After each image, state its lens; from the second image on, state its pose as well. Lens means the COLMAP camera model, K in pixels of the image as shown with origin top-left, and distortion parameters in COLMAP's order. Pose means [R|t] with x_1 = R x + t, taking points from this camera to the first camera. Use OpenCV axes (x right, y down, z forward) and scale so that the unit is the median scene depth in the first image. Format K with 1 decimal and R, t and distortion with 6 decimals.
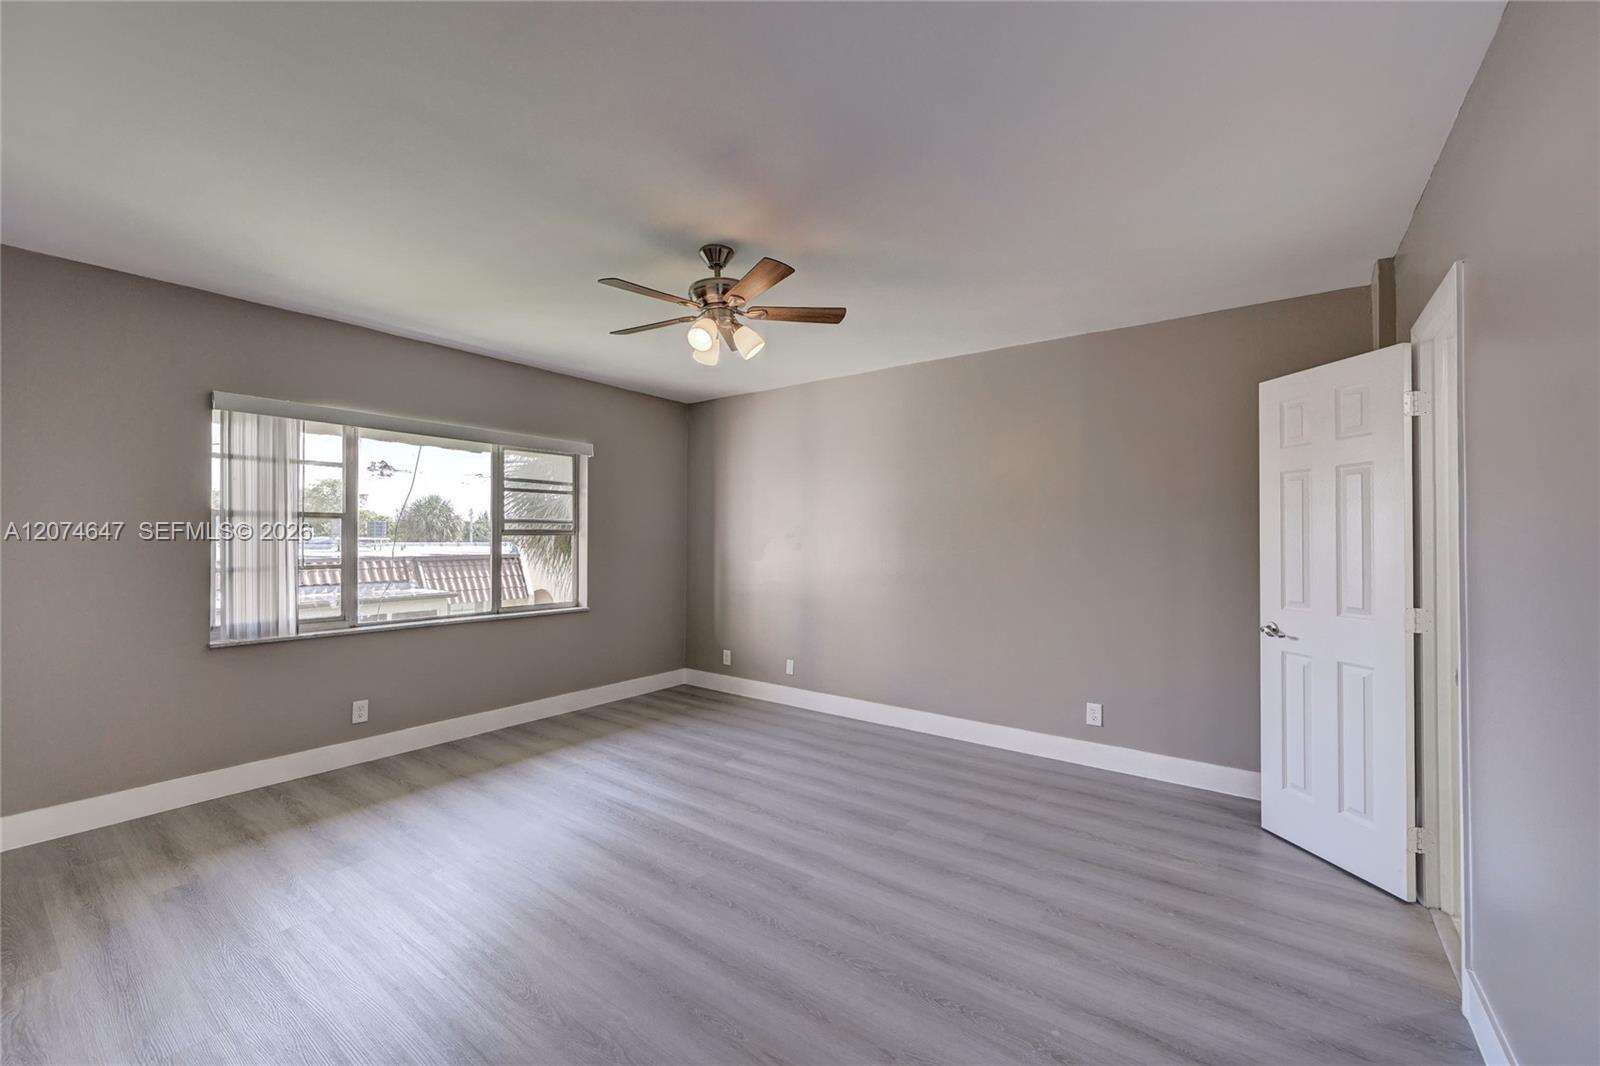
lens RADIAL K [[660.4, 0, 785.3], [0, 660.4, 526.9], [0, 0, 1]] dist [0.001483, 0.000174]
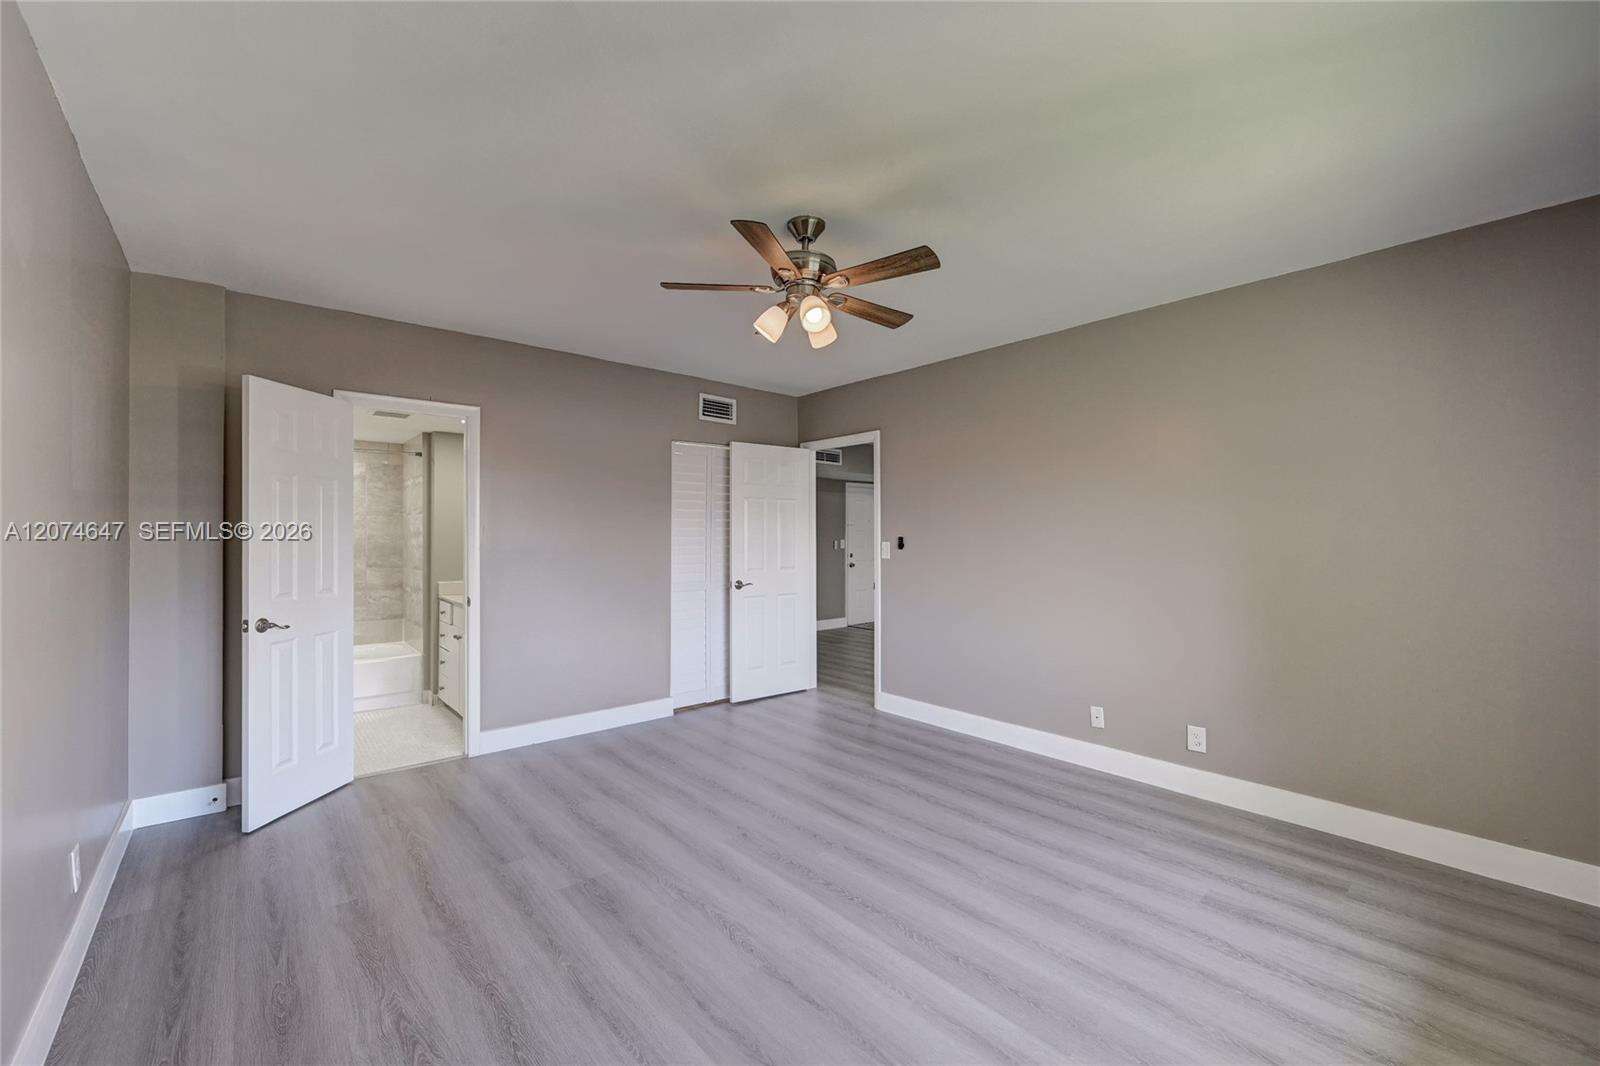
lens RADIAL K [[626.9, 0, 787.2], [0, 626.9, 531.3], [0, 0, 1]] dist [-0.005501, 0.000048]
pose [[-0.977264, -0.001490, 0.212021, -0.215587], [-0.006342, 0.999733, -0.022207, 0.024604], [-0.211931, -0.023047, -0.977013, 1.525199]]
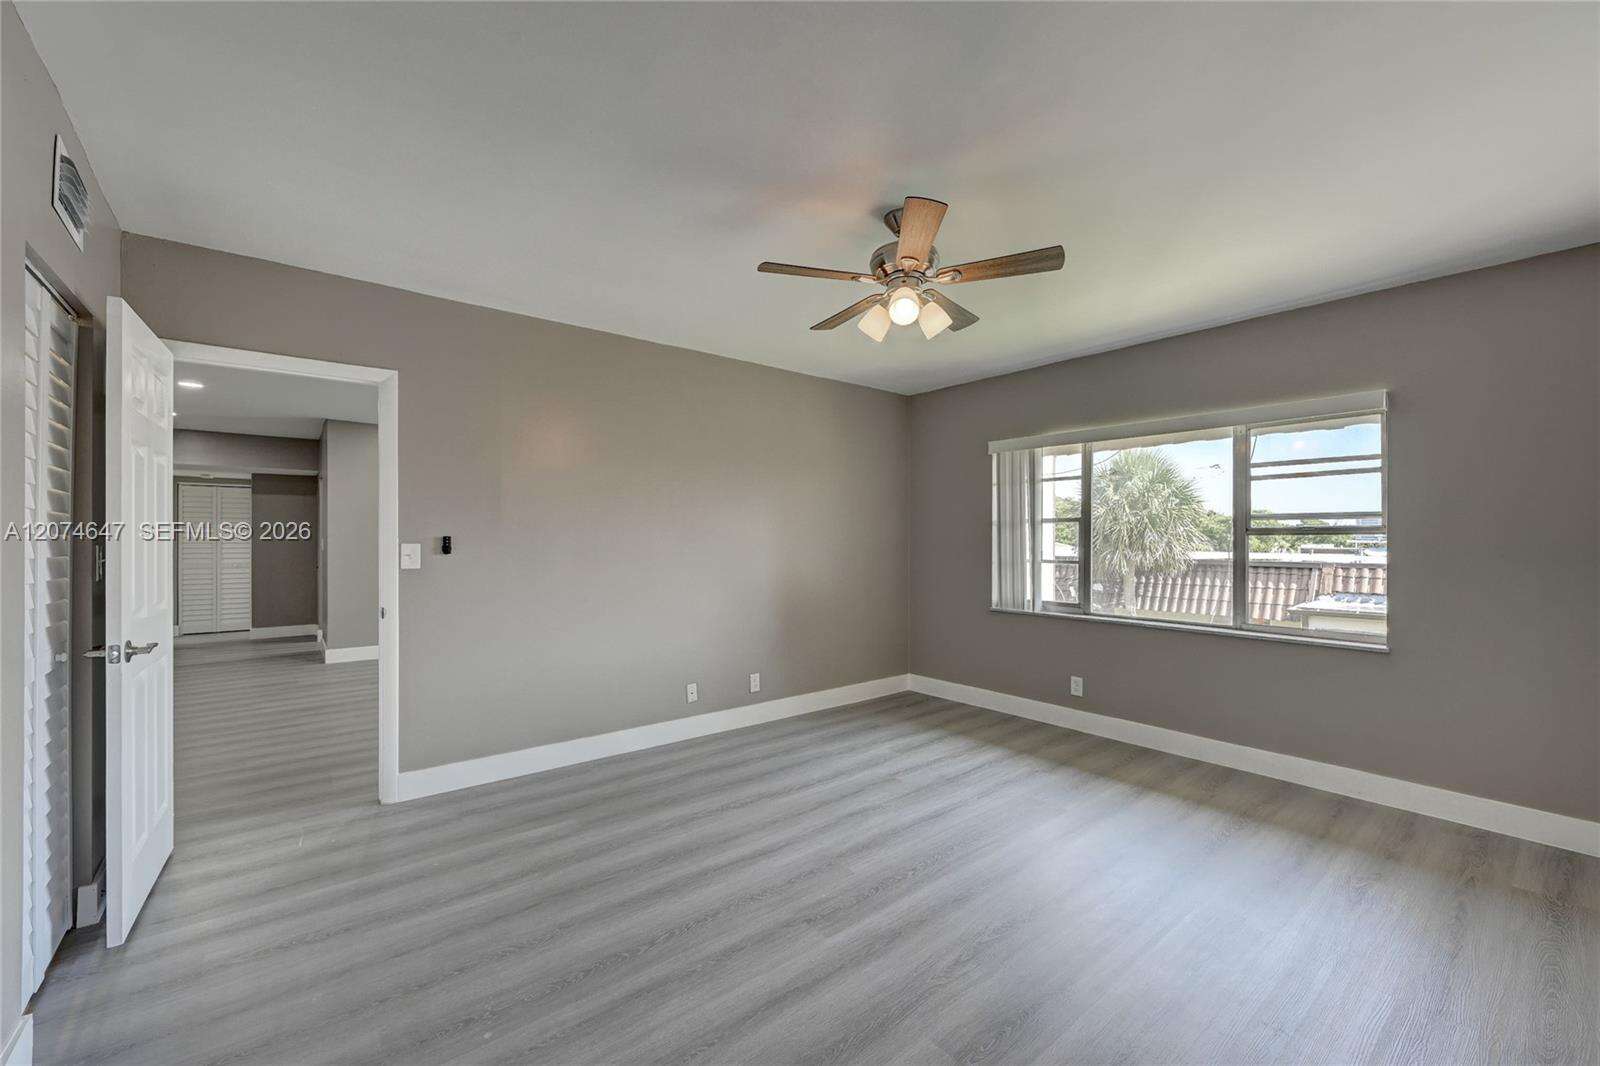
lens RADIAL K [[626.9, 0, 787.2], [0, 626.9, 531.3], [0, 0, 1]] dist [-0.005501, 0.000048]
pose [[-0.257236, -0.015780, -0.966220, 0.629152], [0.011555, 0.999745, -0.019404, 0.021875], [0.966280, -0.016157, -0.256988, 0.880633]]
